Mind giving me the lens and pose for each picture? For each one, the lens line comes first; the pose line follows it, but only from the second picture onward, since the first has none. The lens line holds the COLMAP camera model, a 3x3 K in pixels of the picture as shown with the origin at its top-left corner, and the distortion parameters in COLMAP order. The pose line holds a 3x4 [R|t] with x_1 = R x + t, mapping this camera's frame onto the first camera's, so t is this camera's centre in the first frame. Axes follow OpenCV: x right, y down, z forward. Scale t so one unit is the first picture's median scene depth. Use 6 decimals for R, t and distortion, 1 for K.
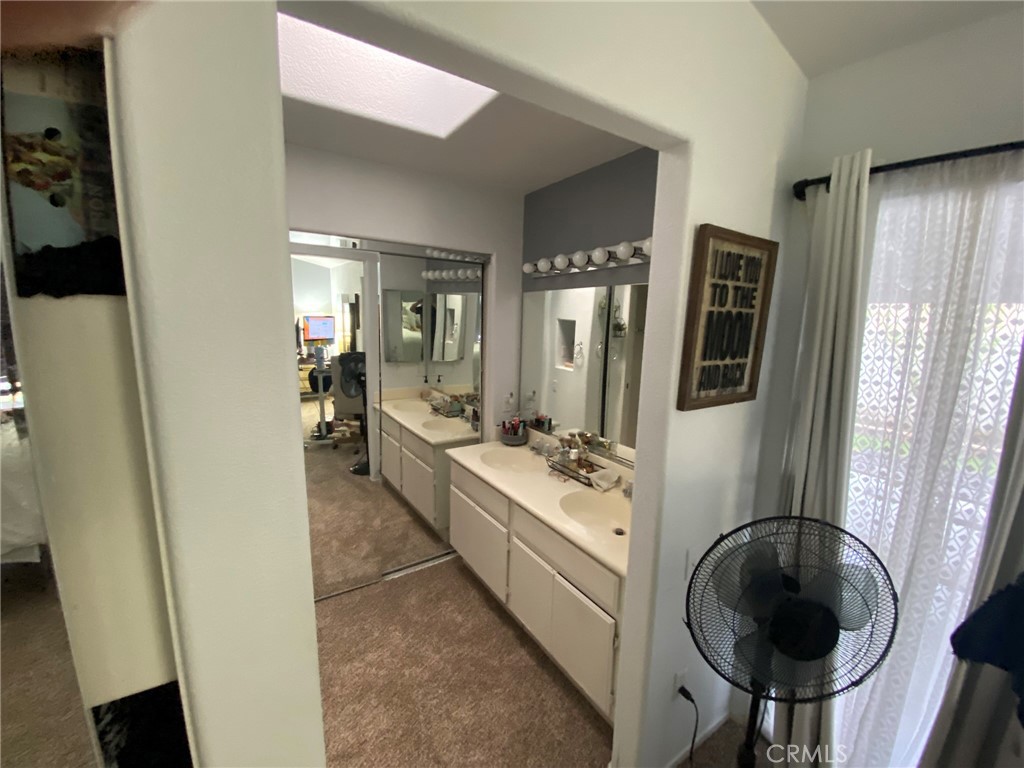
lens RADIAL K [[412.7, 0, 512.0], [0, 412.7, 384.0], [0, 0, 1]] dist [0.035452, -0.026748]
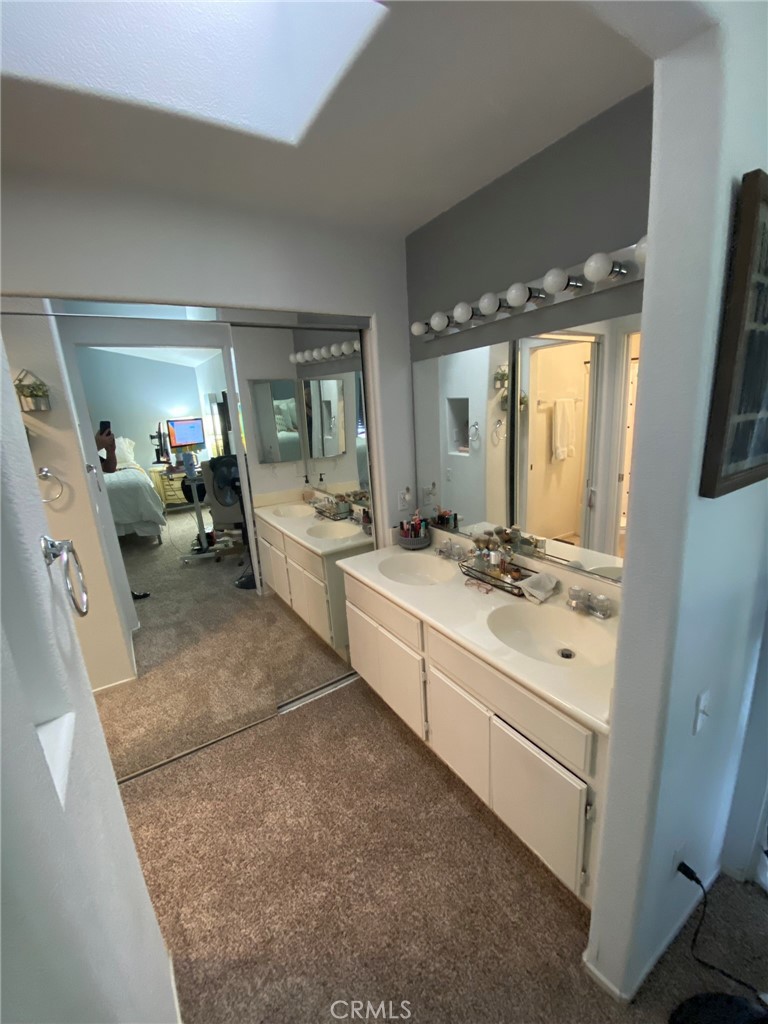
lens RADIAL K [[412.7, 0, 384.0], [0, 412.7, 512.0], [0, 0, 1]] dist [0.035452, -0.026748]
pose [[0.996171, -0.080791, -0.033400, -0.025234], [0.083349, 0.992970, 0.084049, -0.003213], [0.026375, -0.086511, 0.995902, 0.158397]]
